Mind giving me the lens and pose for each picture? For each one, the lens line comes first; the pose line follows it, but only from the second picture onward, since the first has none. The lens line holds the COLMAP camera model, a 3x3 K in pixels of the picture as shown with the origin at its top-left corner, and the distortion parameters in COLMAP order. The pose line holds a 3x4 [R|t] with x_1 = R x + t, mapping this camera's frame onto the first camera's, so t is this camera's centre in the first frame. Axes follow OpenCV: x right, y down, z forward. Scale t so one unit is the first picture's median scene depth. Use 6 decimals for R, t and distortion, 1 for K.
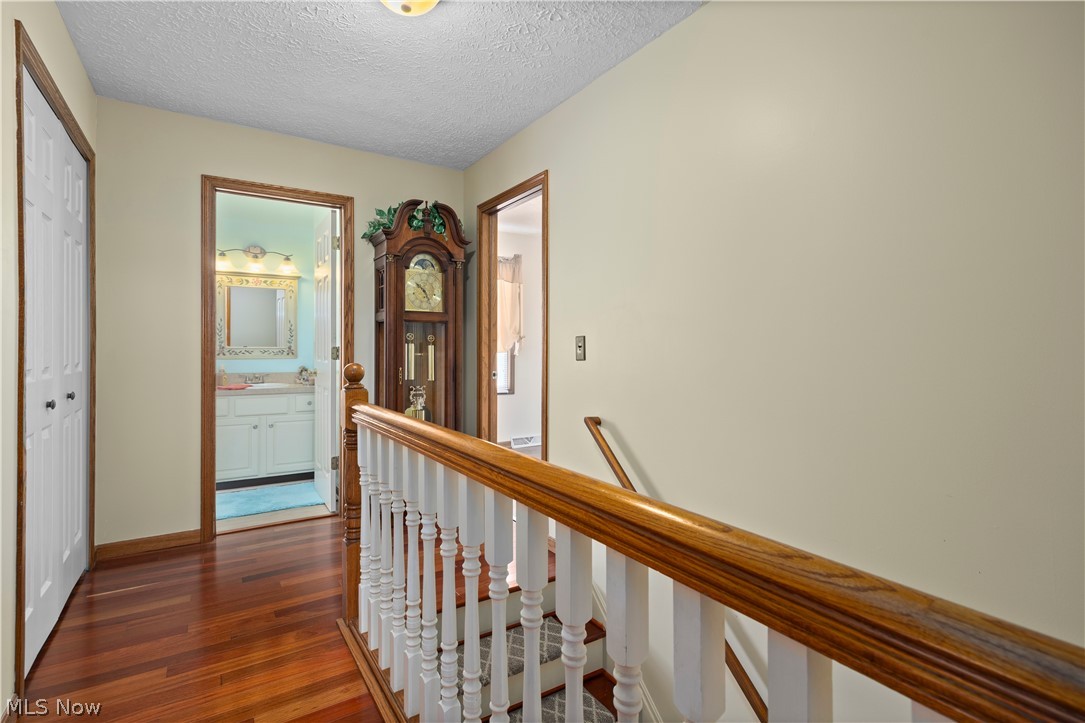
lens RADIAL K [[513.1, 0, 542.5], [0, 513.1, 361.5], [0, 0, 1]] dist [0.001543, 0.000141]
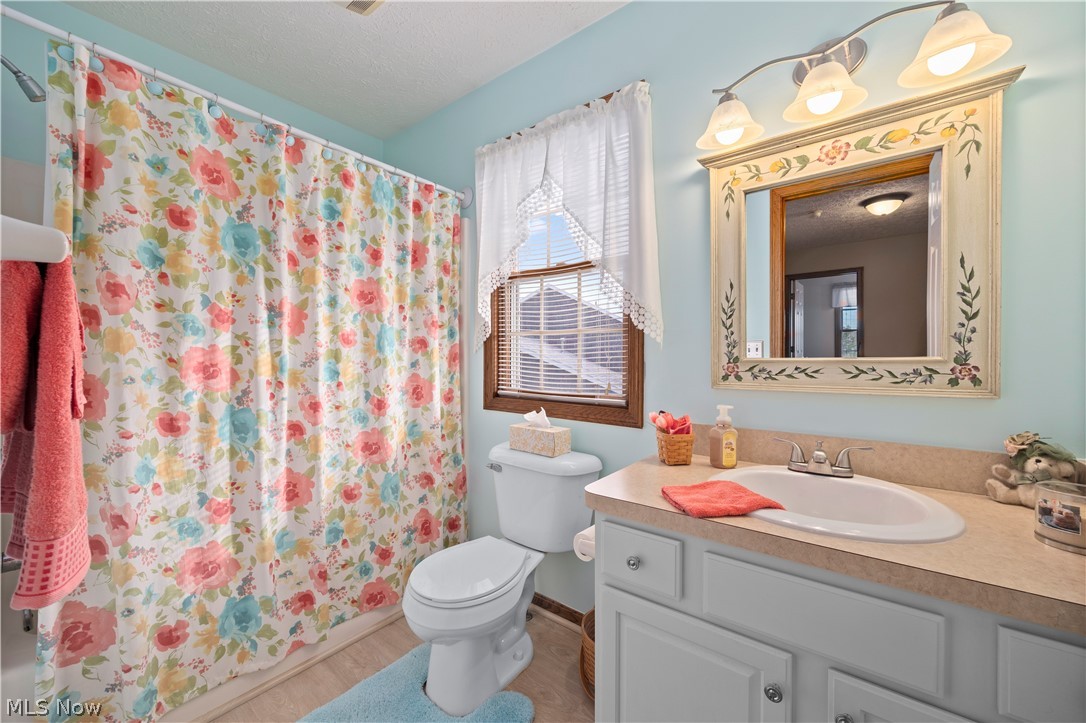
lens RADIAL K [[421.8, 0, 543.4], [0, 421.8, 354.5], [0, 0, 1]] dist [-0.000375, -0.000049]
pose [[0.323641, -0.004617, -0.946169, -0.367259], [-0.020164, 0.999727, -0.011775, -0.023243], [0.945965, 0.022889, 0.323460, 0.747355]]
